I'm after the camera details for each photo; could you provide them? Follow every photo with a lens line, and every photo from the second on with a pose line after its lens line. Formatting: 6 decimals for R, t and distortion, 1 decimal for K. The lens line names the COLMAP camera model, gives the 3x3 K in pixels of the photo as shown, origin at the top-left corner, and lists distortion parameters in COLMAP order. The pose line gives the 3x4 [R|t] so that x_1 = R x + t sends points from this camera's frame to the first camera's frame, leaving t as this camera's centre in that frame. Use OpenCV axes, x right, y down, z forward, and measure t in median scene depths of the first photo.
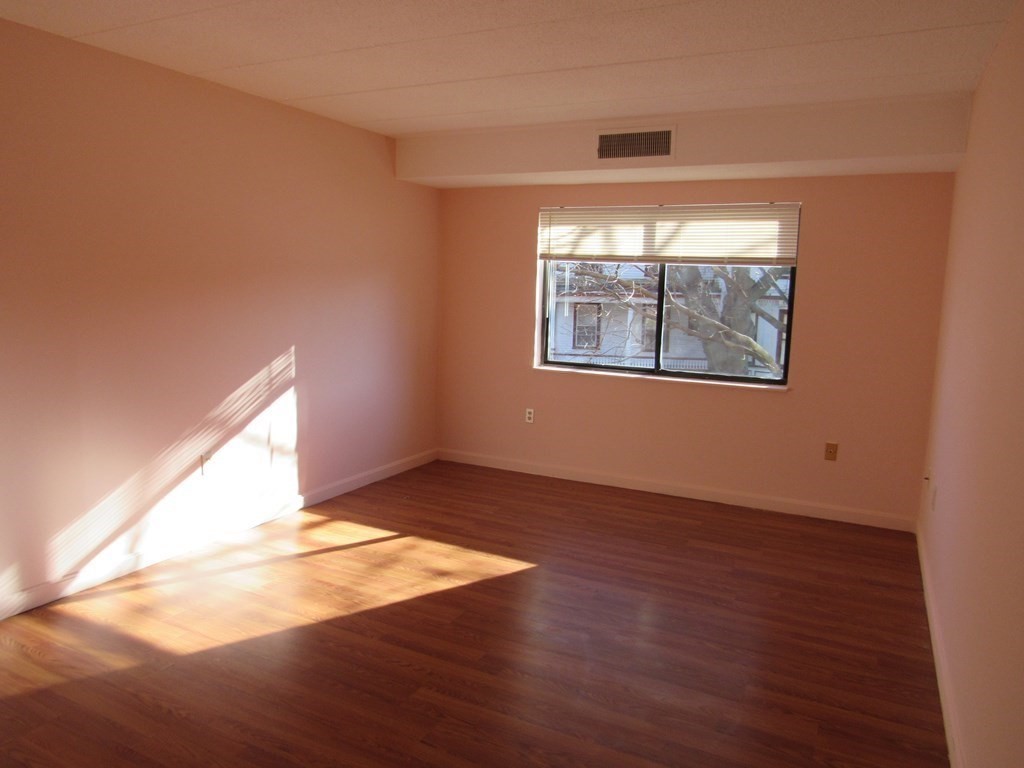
lens RADIAL K [[735.0, 0, 513.3], [0, 735.0, 380.9], [0, 0, 1]] dist [-0.024824, 0.020923]
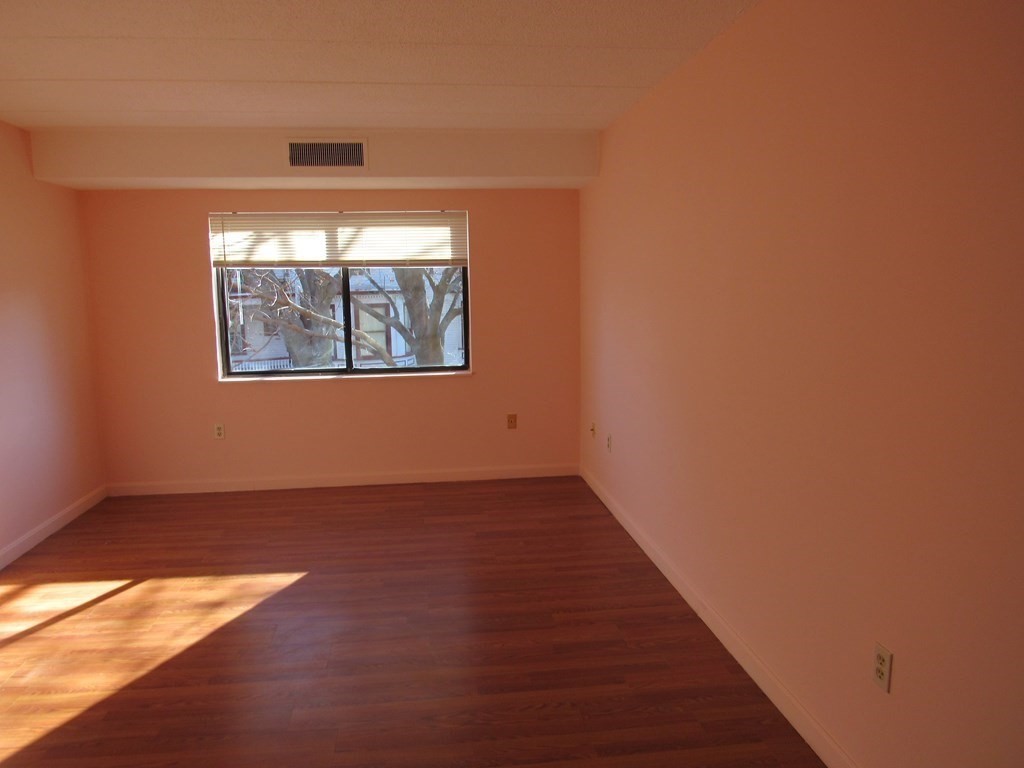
lens RADIAL K [[735.0, 0, 494.2], [0, 735.0, 382.6], [0, 0, 1]] dist [-0.024824, 0.020923]
pose [[0.837514, -0.115284, 0.534117, -0.220766], [0.112141, 0.992947, 0.038477, -0.014641], [-0.534785, 0.027672, 0.844535, 0.006622]]
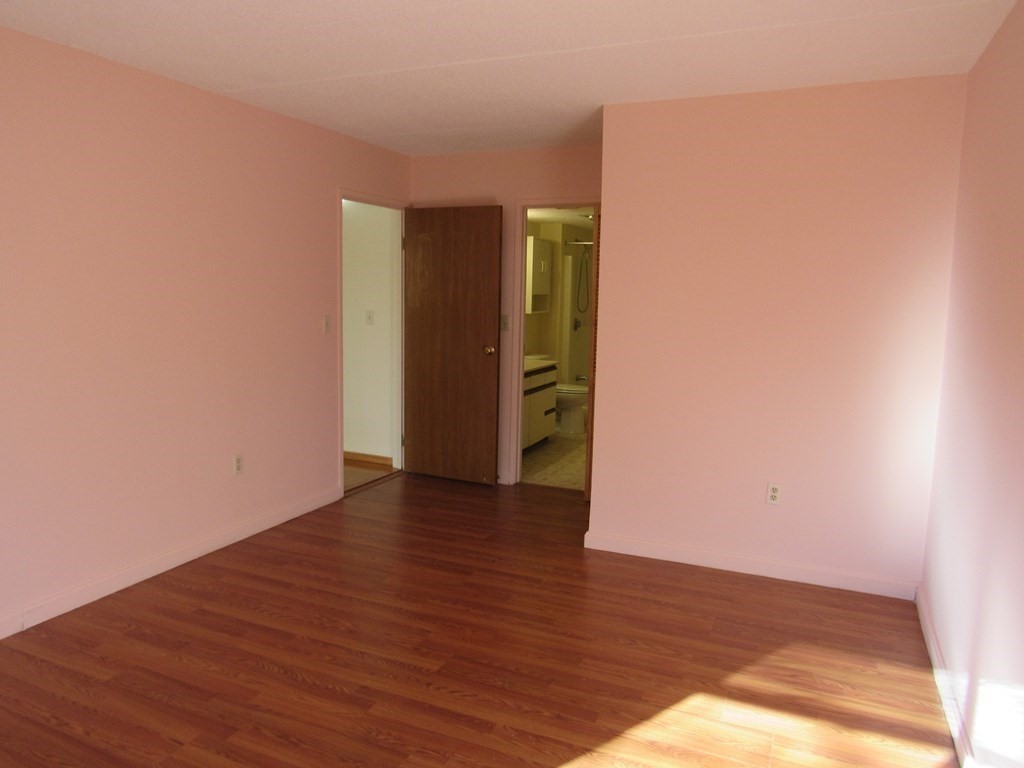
lens RADIAL K [[735.0, 0, 513.9], [0, 735.0, 384.3], [0, 0, 1]] dist [-0.024824, 0.020923]
pose [[-0.997147, -0.041563, -0.063006, -0.091050], [-0.056748, 0.963205, 0.262708, -0.158982], [0.049769, 0.265534, -0.962816, 1.135297]]
